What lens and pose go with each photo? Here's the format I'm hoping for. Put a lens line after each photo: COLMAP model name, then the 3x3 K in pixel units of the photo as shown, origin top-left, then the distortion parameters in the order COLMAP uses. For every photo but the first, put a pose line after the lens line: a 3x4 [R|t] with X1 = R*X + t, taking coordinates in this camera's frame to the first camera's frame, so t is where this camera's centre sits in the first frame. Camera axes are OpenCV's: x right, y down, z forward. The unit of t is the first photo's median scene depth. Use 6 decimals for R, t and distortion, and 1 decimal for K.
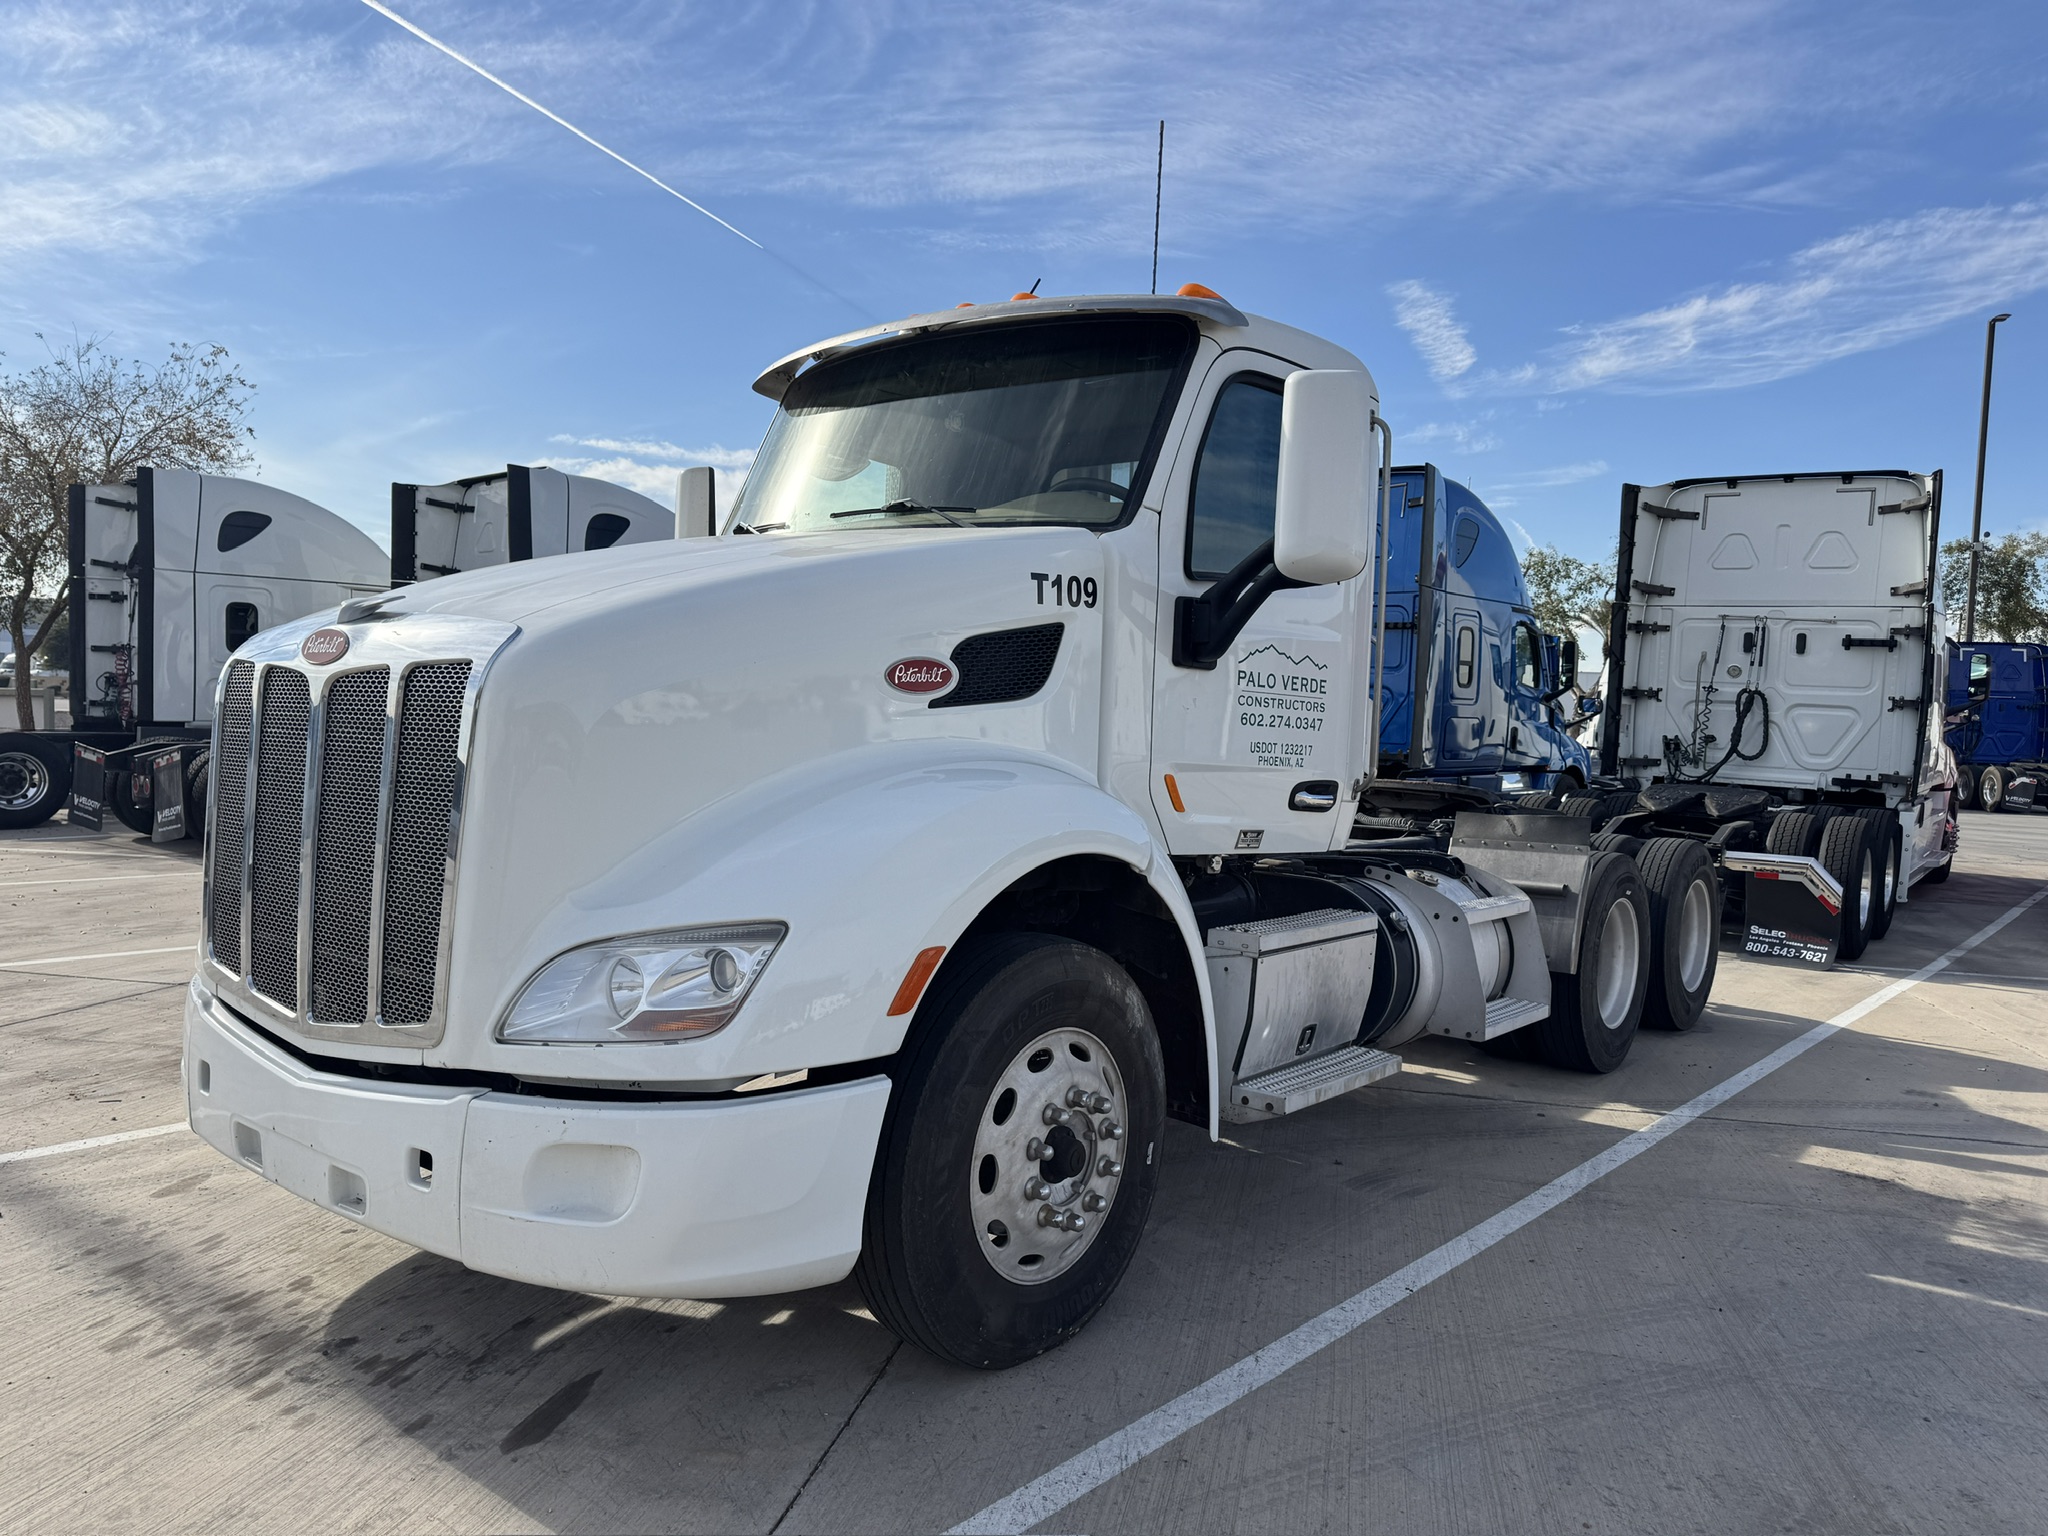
lens RADIAL K [[1425.1, 0, 1024.0], [0, 1425.1, 768.0], [0, 0, 1]] dist [0.004982, -0.000591]
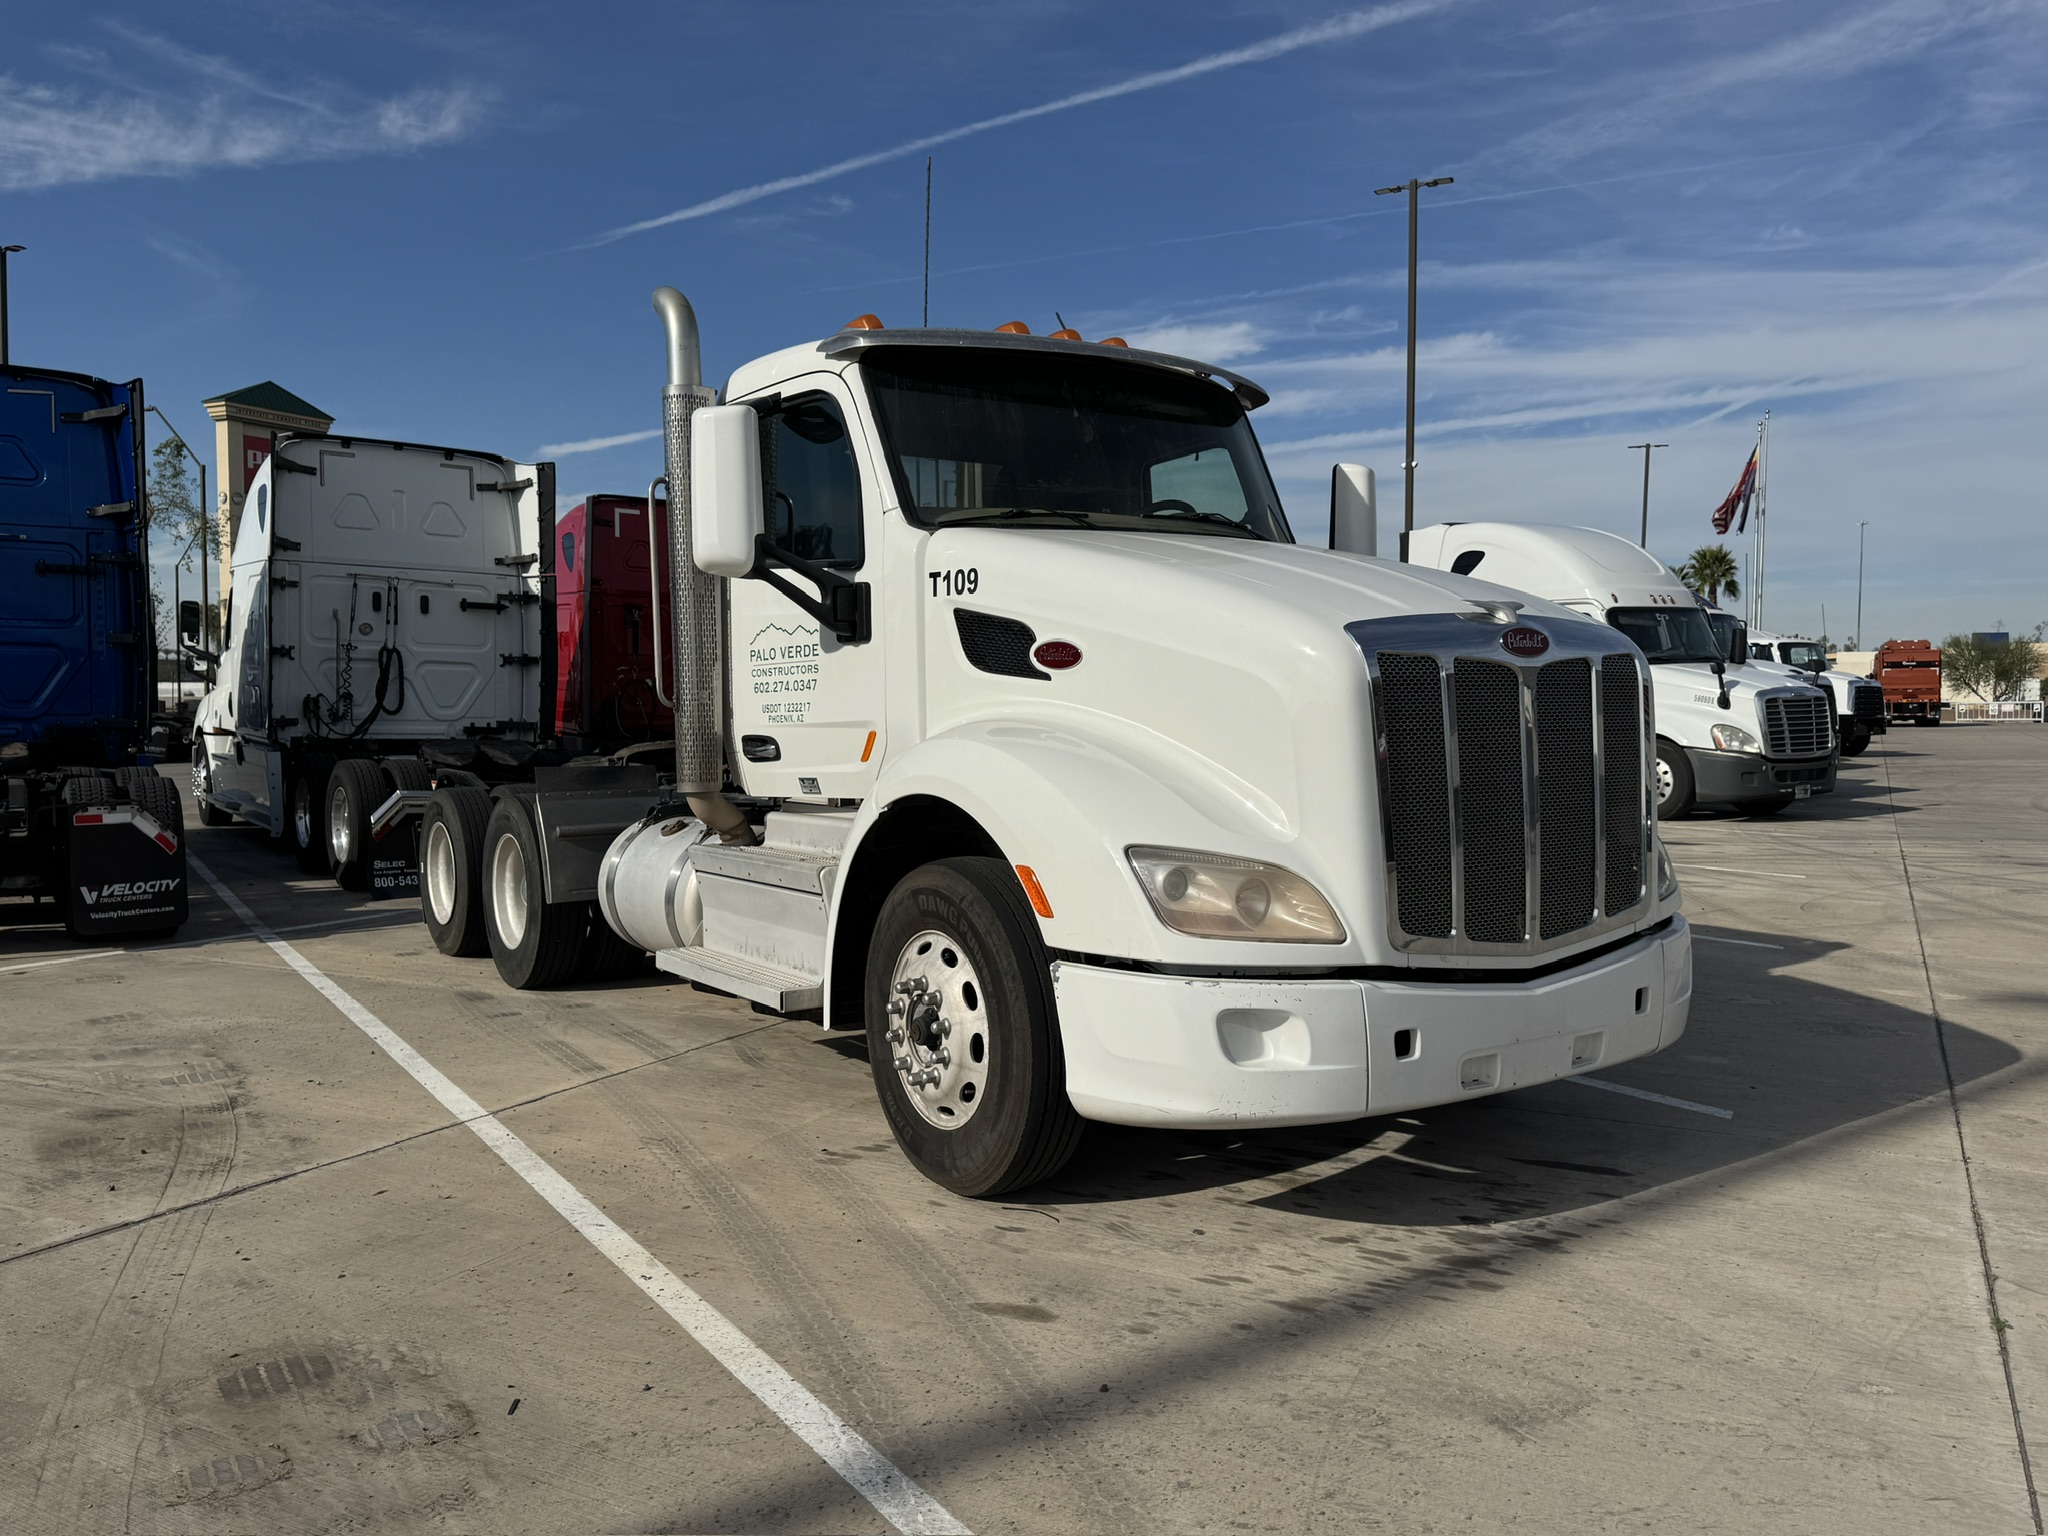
lens RADIAL K [[1510.7, 0, 1024.0], [0, 1510.7, 768.0], [0, 0, 1]] dist [0.028977, 0.000266]
pose [[0.305750, -0.079788, 0.948763, -0.414533], [0.050314, 0.996444, 0.067584, -0.019088], [-0.950781, 0.027072, 0.308678, 0.222409]]
